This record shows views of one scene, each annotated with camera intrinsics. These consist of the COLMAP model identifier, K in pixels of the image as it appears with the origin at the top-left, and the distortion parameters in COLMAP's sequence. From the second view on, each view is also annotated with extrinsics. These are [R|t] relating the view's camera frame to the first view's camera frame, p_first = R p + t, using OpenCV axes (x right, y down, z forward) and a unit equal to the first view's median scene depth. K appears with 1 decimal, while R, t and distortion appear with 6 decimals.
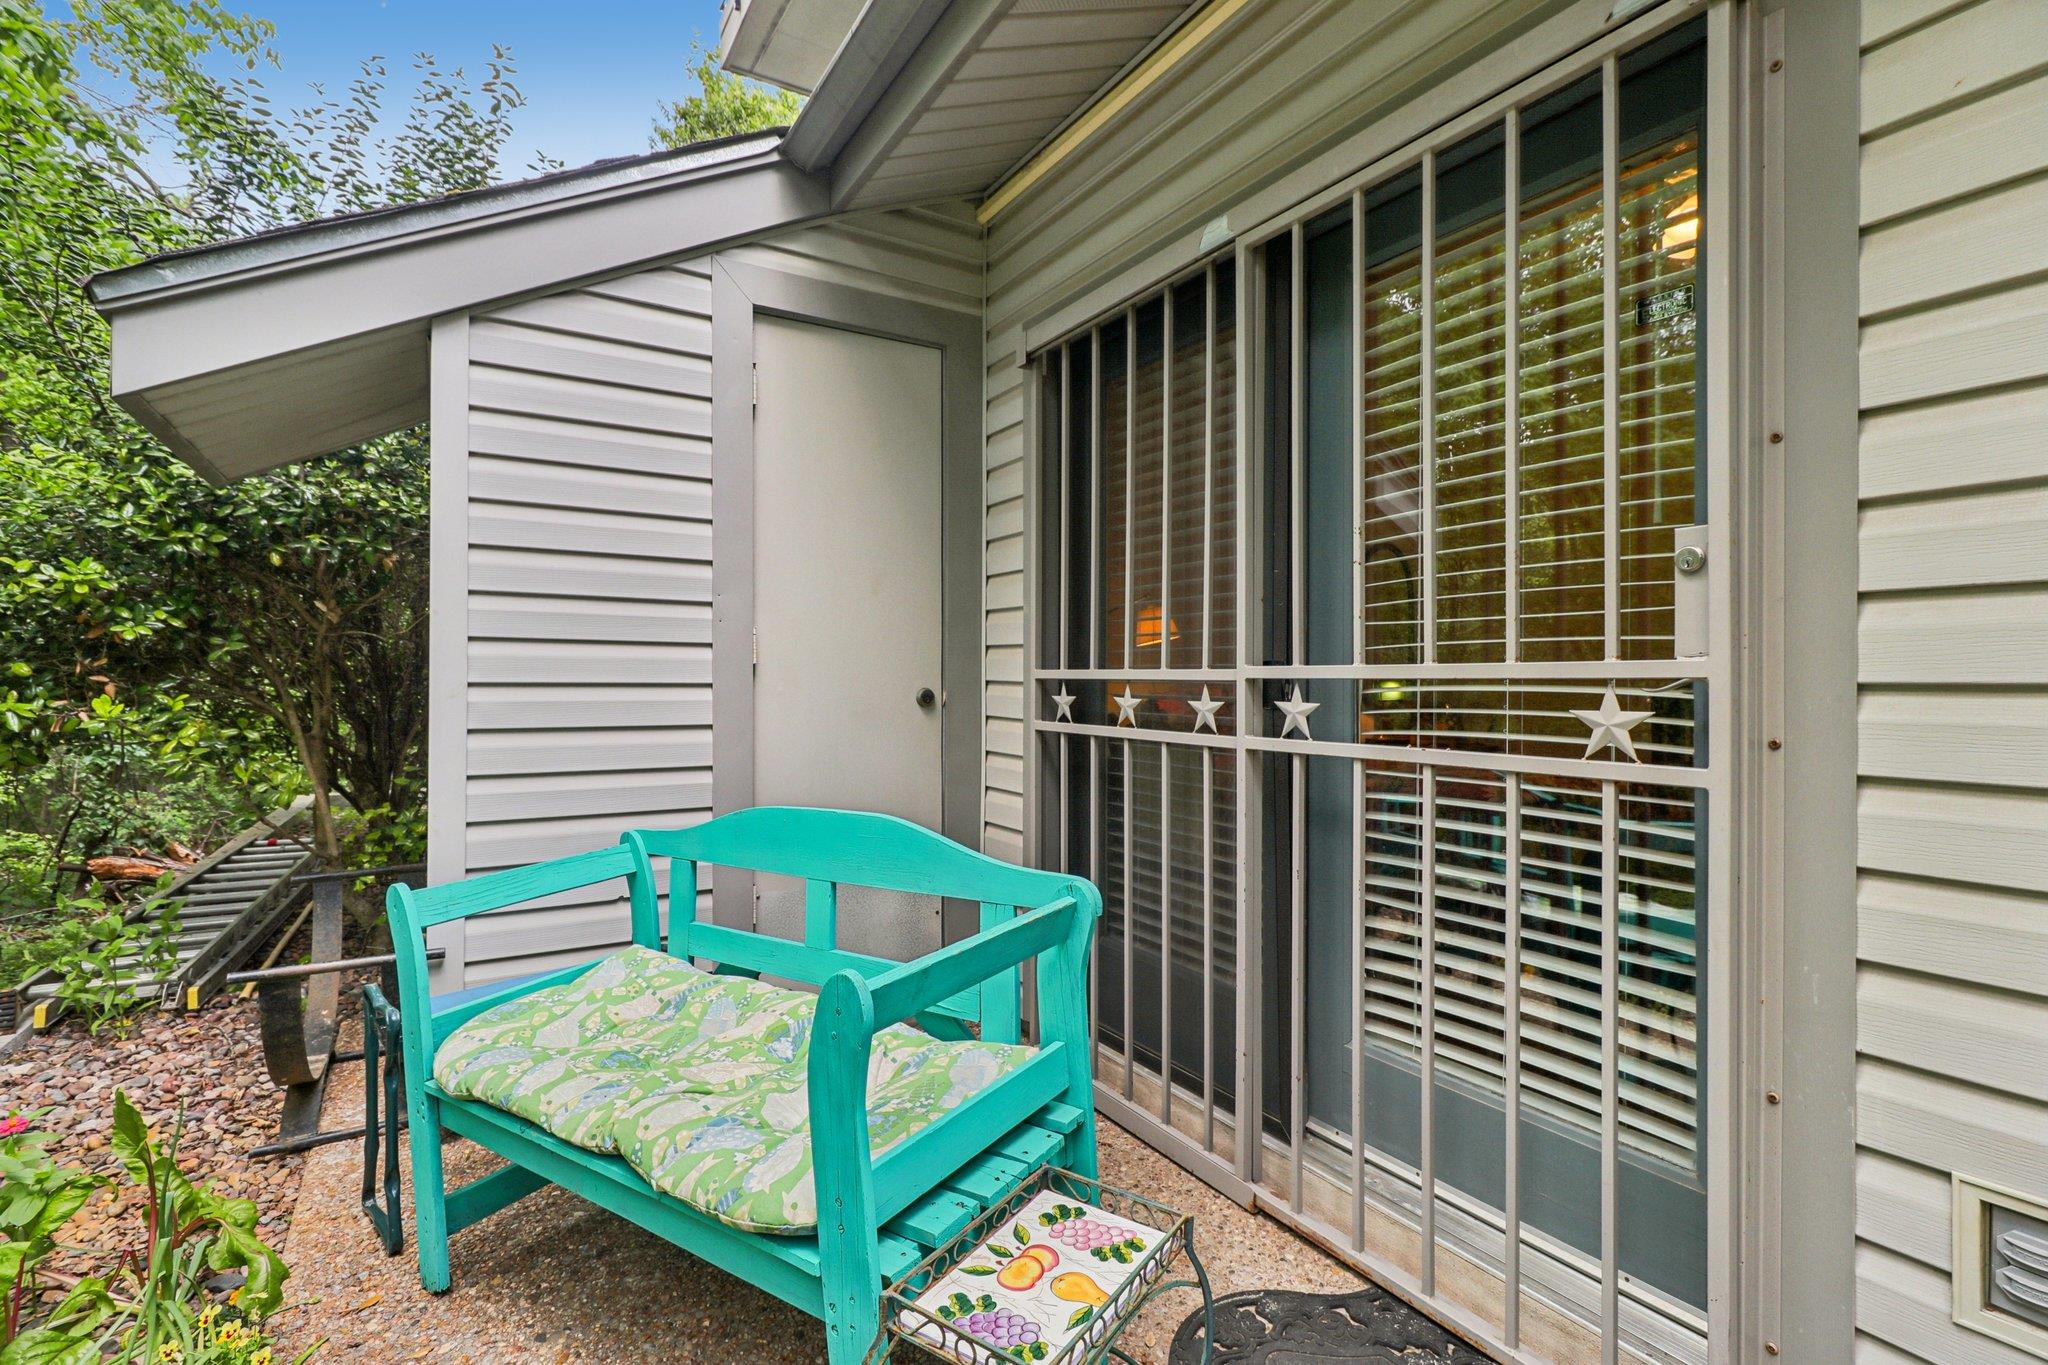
lens RADIAL K [[945.8, 0, 1015.3], [0, 945.8, 684.0], [0, 0, 1]] dist [-0.000105, -0.000424]
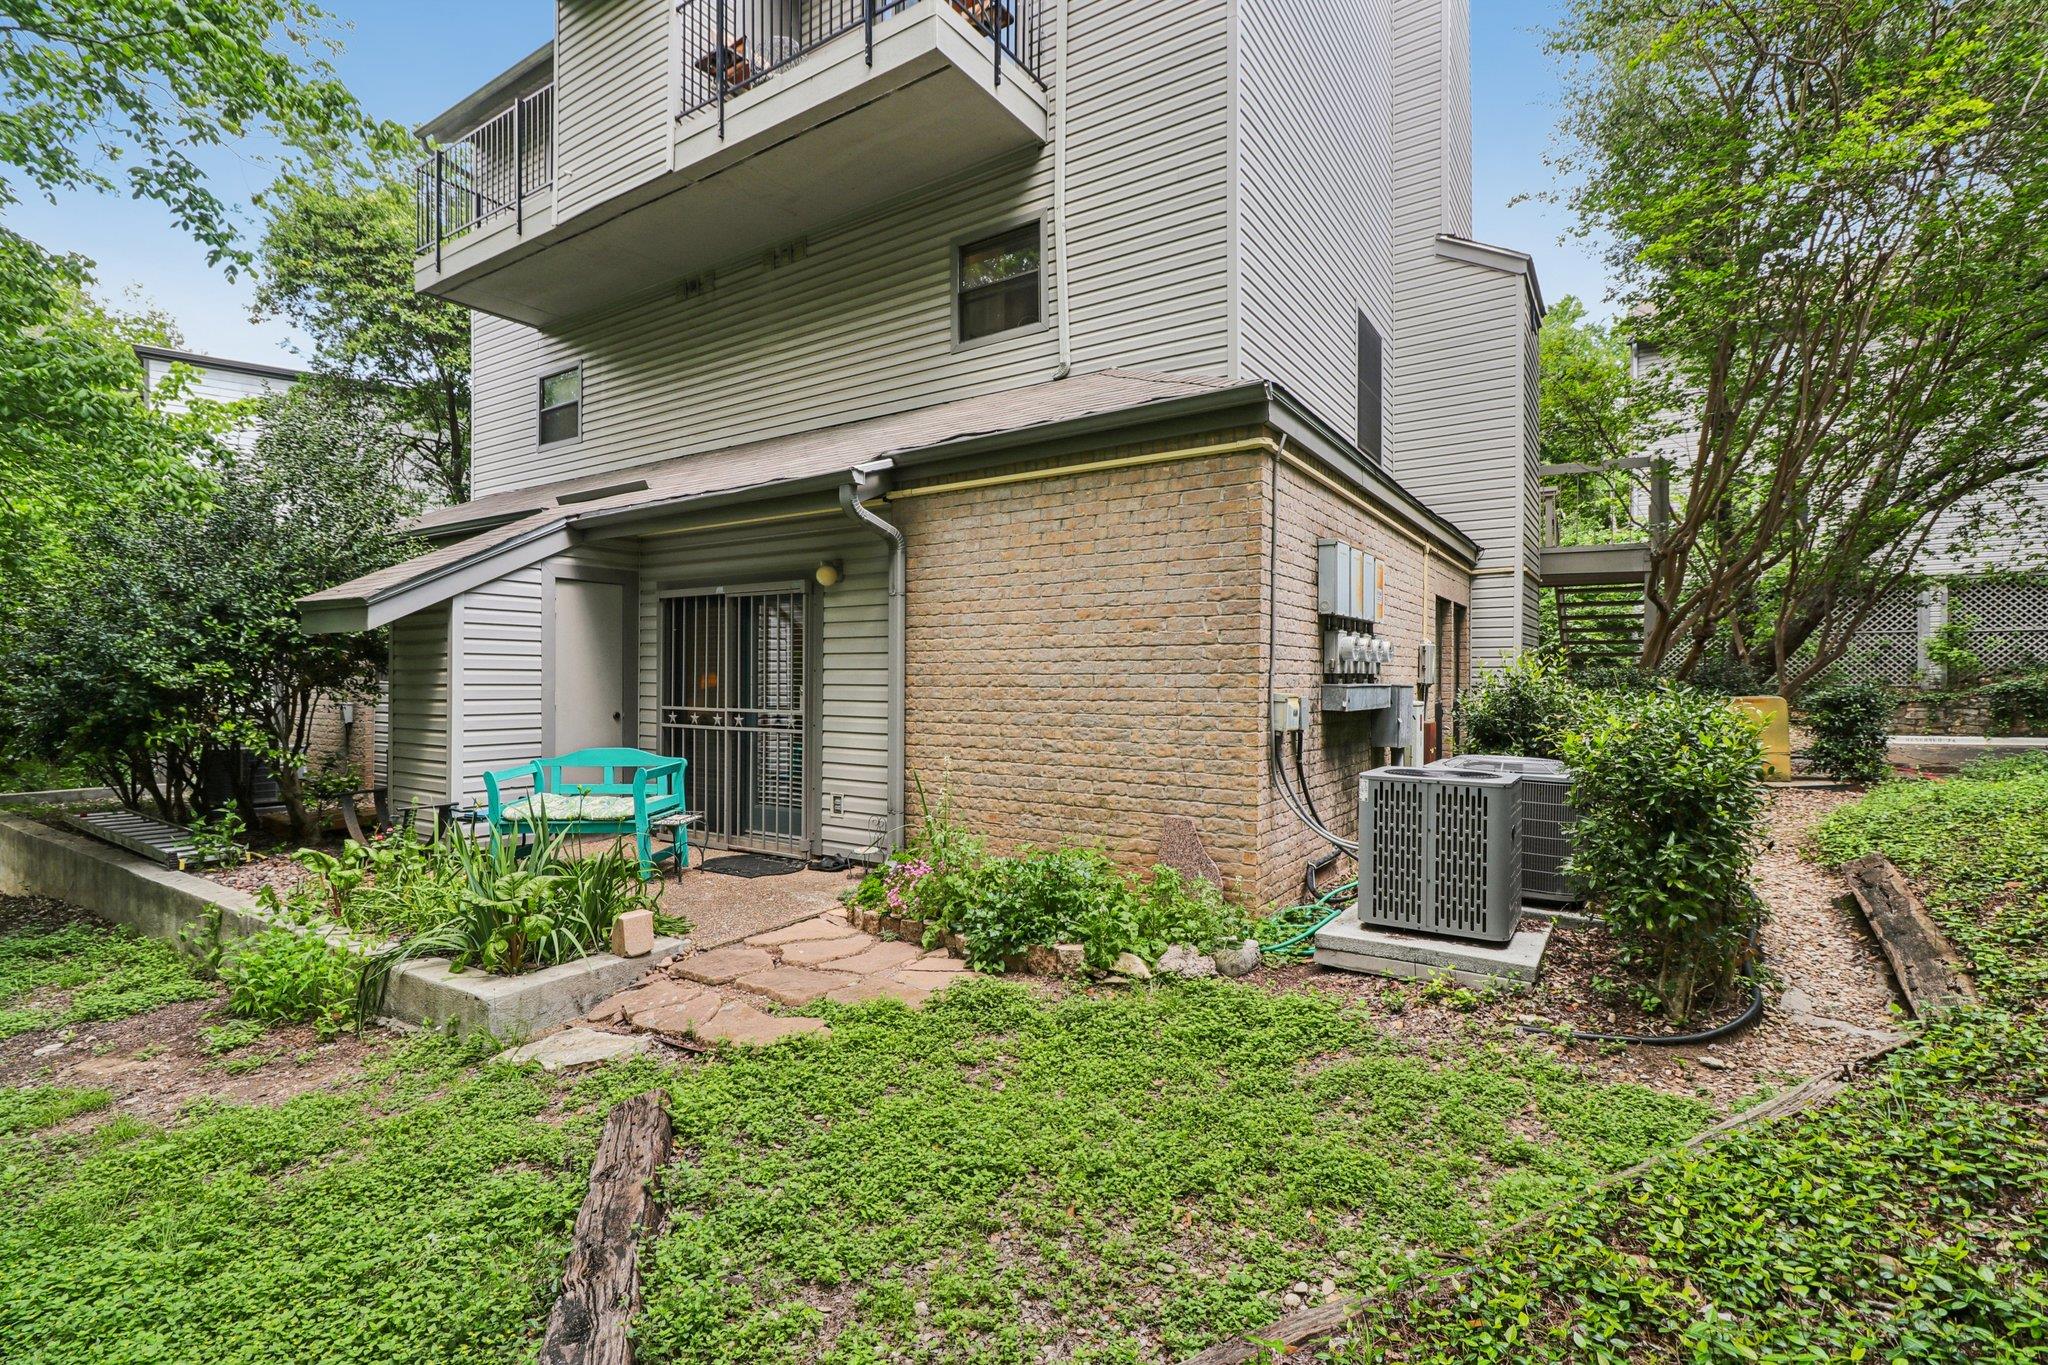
lens RADIAL K [[945.8, 0, 1022.2], [0, 945.8, 670.9], [0, 0, 1]] dist [-0.000105, -0.000424]
pose [[0.906221, 0.002220, 0.422799, -0.250358], [0.000873, 0.999974, -0.007120, -0.122327], [-0.422804, 0.006821, 0.906195, -2.564183]]
